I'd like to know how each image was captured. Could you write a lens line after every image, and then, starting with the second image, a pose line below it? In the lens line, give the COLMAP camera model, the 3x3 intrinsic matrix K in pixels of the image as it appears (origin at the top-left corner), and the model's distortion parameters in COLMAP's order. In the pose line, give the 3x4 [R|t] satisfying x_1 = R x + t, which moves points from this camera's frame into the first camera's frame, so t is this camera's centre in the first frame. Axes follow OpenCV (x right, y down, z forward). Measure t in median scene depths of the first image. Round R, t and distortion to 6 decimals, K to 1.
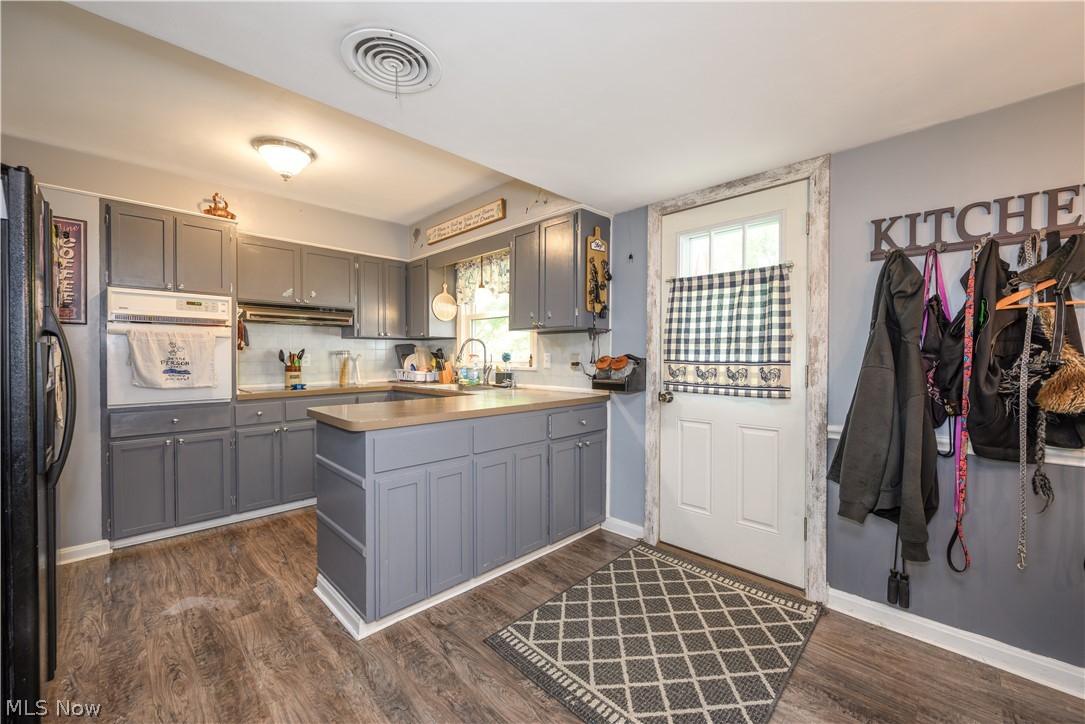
lens RADIAL K [[434.7, 0, 541.6], [0, 434.7, 361.0], [0, 0, 1]] dist [0.001566, 0.000241]
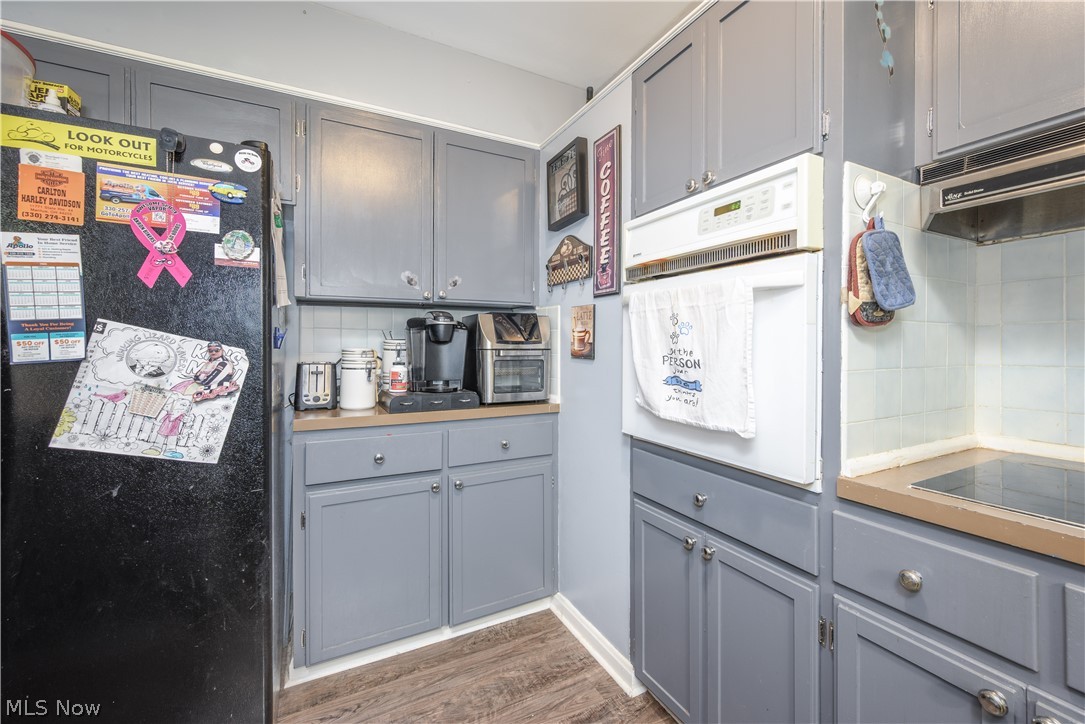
lens RADIAL K [[434.7, 0, 527.0], [0, 434.7, 342.9], [0, 0, 1]] dist [0.001566, 0.000241]
pose [[-0.297519, -0.006113, -0.954696, -0.395927], [-0.008465, 0.999957, -0.003765, -0.011043], [0.954678, 0.006961, -0.297558, 0.984266]]
